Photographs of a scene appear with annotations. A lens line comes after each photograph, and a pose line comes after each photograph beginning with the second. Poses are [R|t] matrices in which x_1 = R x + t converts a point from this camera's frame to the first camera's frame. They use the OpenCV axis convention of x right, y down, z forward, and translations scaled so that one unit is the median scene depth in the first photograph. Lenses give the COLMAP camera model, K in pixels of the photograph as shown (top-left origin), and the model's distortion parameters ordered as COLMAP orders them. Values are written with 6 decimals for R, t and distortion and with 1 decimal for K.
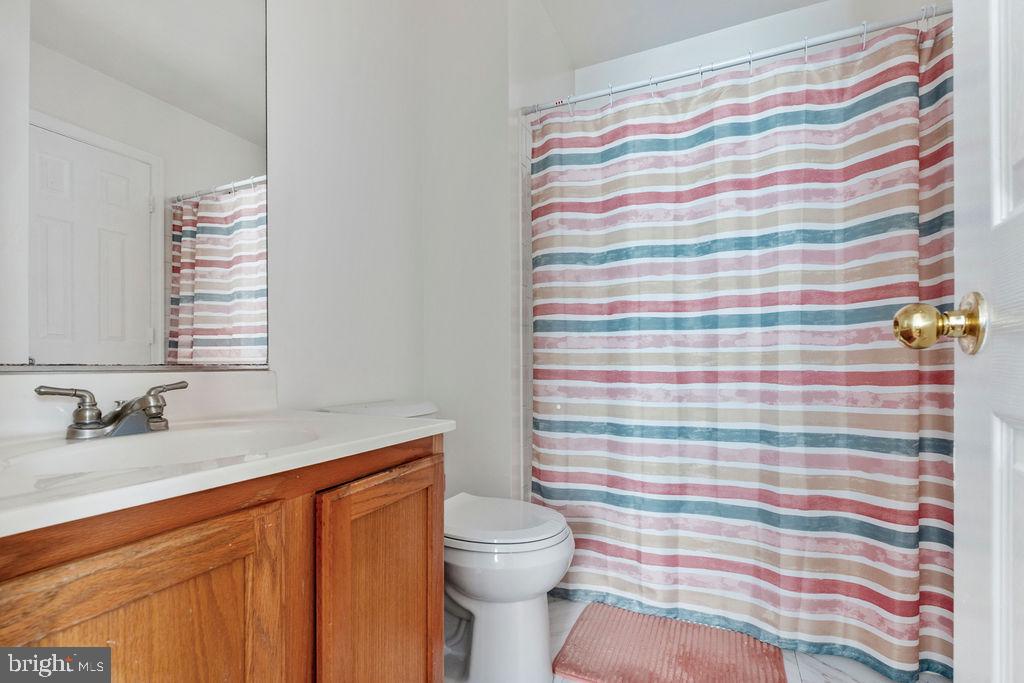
lens RADIAL K [[478.9, 0, 502.9], [0, 478.9, 358.8], [0, 0, 1]] dist [-0.004182, -0.000269]
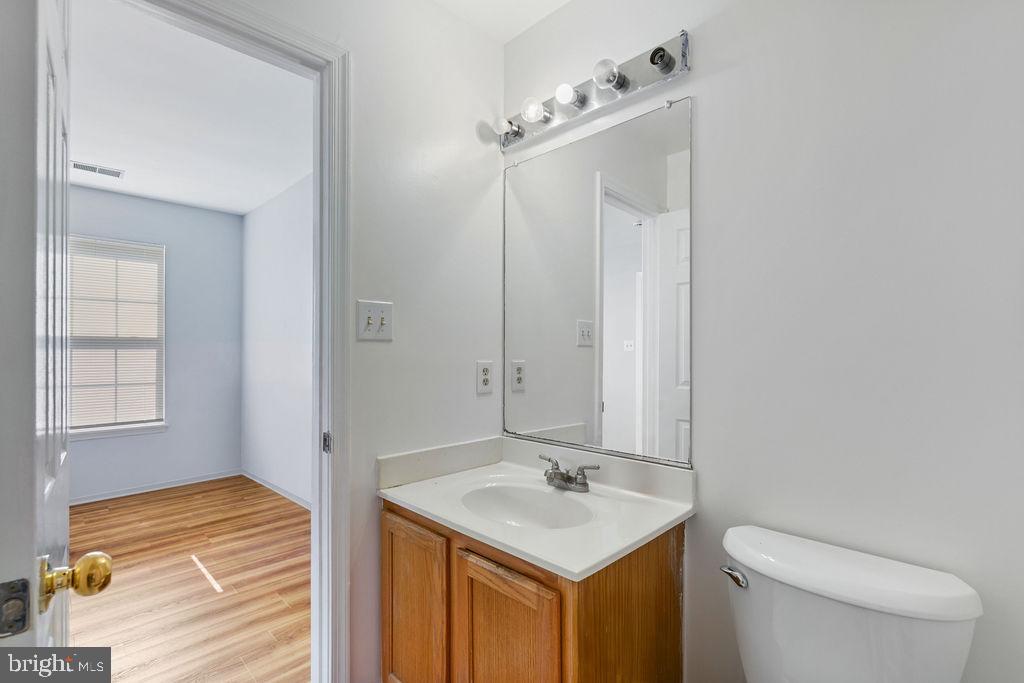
lens RADIAL K [[473.2, 0, 500.7], [0, 473.2, 354.2], [0, 0, 1]] dist [-0.002325, -0.000166]
pose [[-0.348458, 0.005931, -0.937306, 0.531640], [0.006413, 0.999972, 0.003943, -0.196244], [0.937303, -0.004637, -0.348486, 0.771877]]
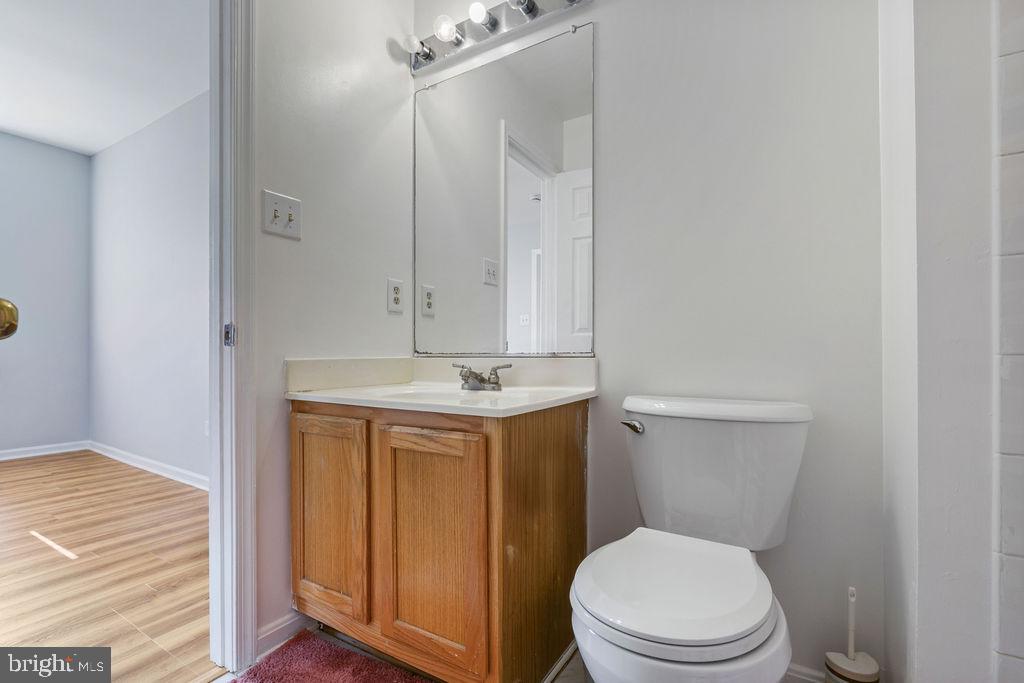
lens RADIAL K [[478.9, 0, 502.9], [0, 478.9, 358.8], [0, 0, 1]] dist [-0.004182, -0.000269]
pose [[-0.124260, 0.009141, -0.992208, 0.586129], [0.006584, 0.999943, 0.008388, 0.010558], [0.992228, -0.005490, -0.124314, 0.734342]]
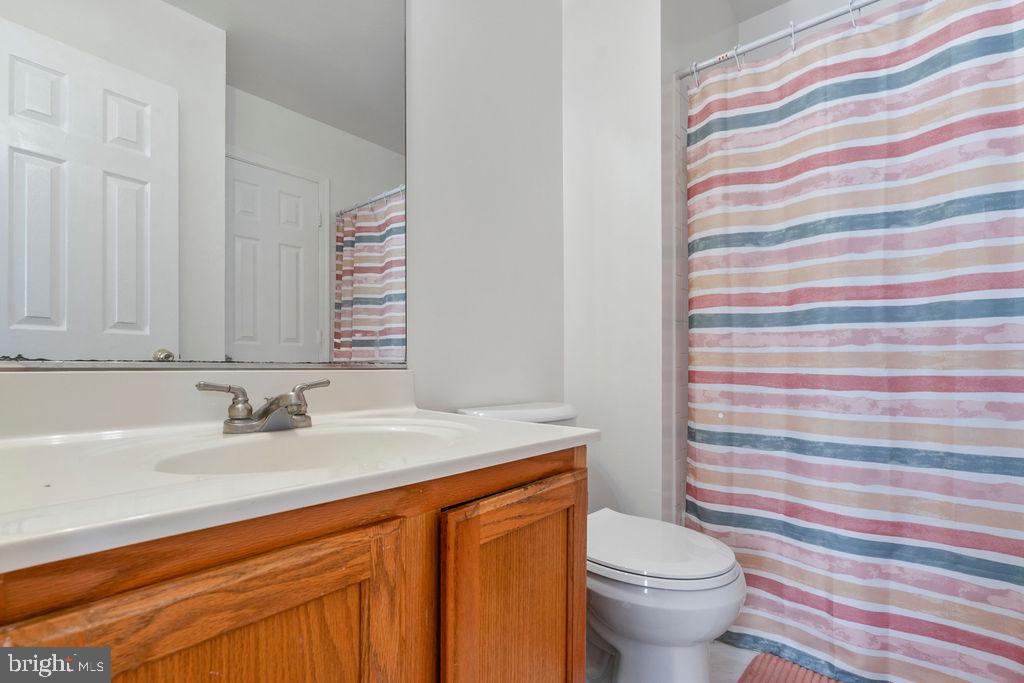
lens RADIAL K [[478.9, 0, 502.9], [0, 478.9, 358.8], [0, 0, 1]] dist [-0.004182, -0.000269]
pose [[0.959368, 0.004073, -0.282129, -0.017202], [-0.004601, 0.999989, -0.001208, 0.002579], [0.282121, 0.002458, 0.959376, 0.087231]]
